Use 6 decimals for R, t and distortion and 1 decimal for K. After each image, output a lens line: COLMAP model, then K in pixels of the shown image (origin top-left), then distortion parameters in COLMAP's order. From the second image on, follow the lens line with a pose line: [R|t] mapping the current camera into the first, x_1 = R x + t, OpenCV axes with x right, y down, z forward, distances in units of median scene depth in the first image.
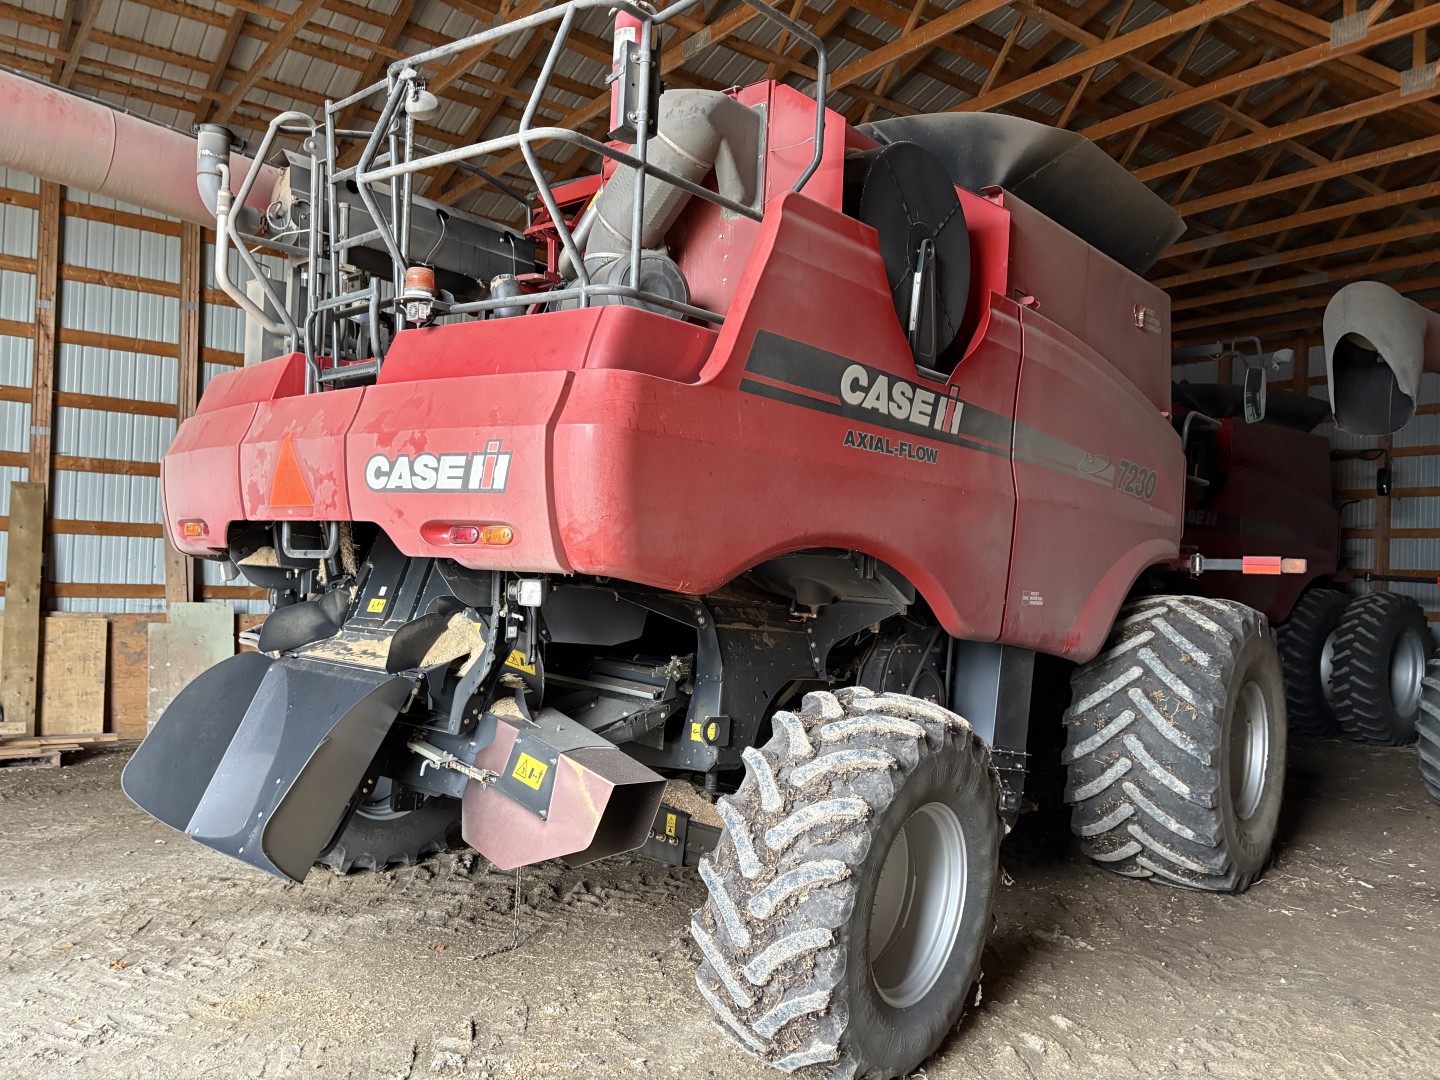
lens RADIAL K [[1092.7, 0, 718.1], [0, 1092.7, 546.0], [0, 0, 1]] dist [0.045685, -0.049296]
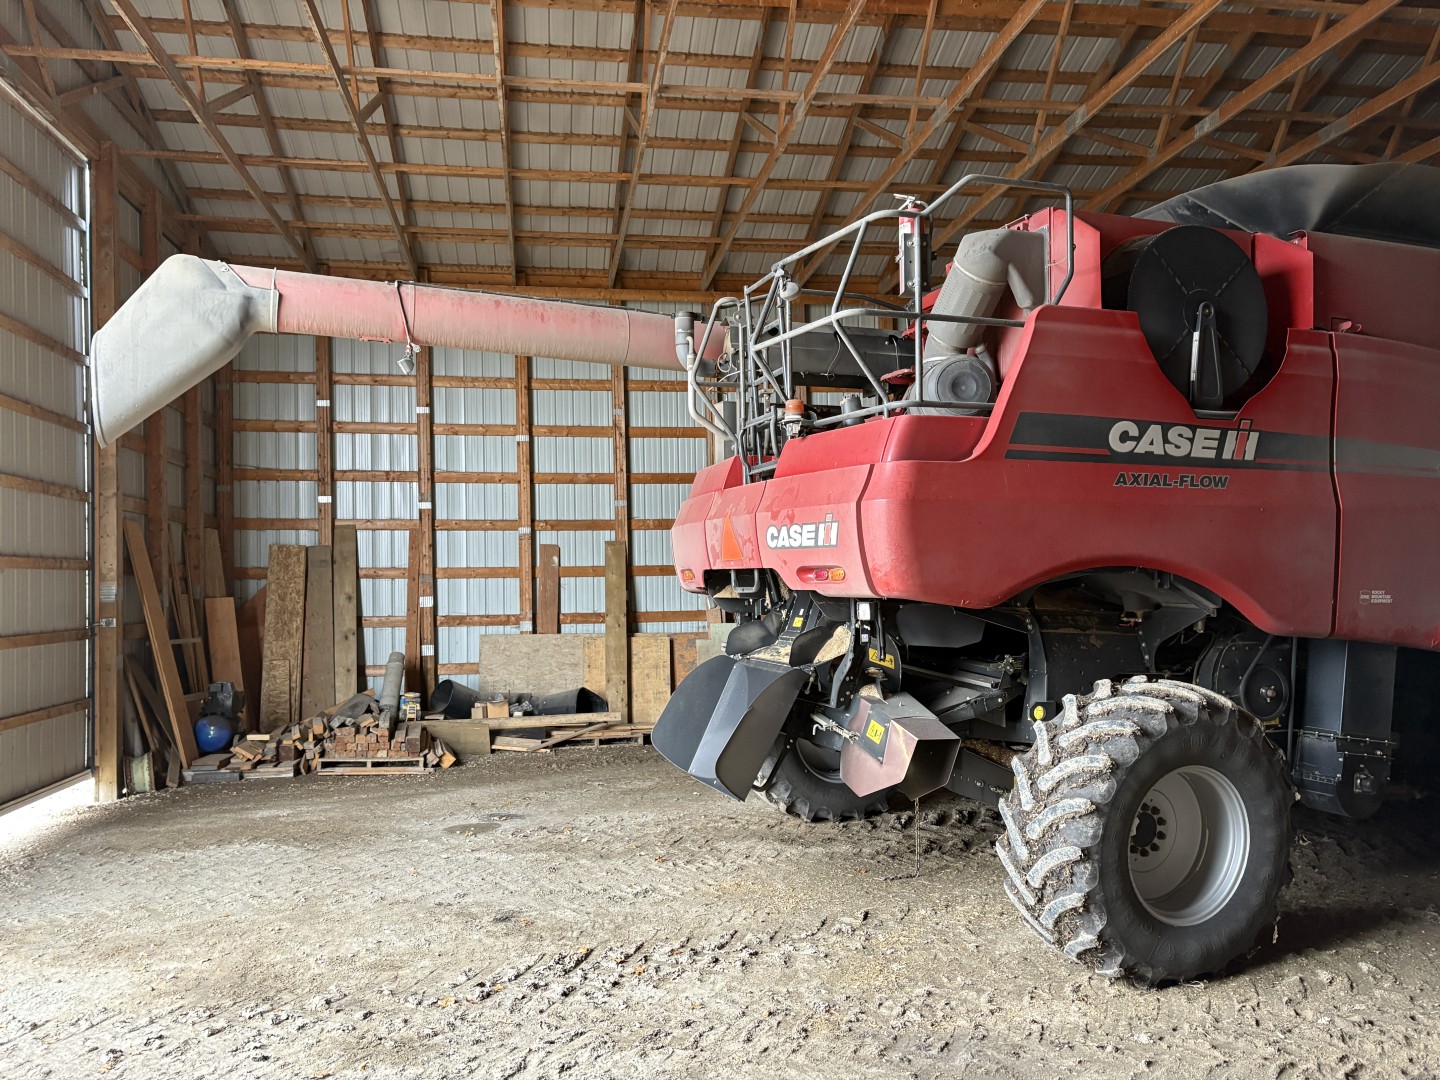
lens RADIAL K [[1089.6, 0, 720.0], [0, 1089.6, 540.0], [0, 0, 1]] dist [0.103733, -0.146222]
pose [[0.882545, -0.067937, -0.465295, 0.298939], [0.059475, 0.997689, -0.032861, -0.014101], [0.466452, 0.001328, 0.884545, -0.348074]]
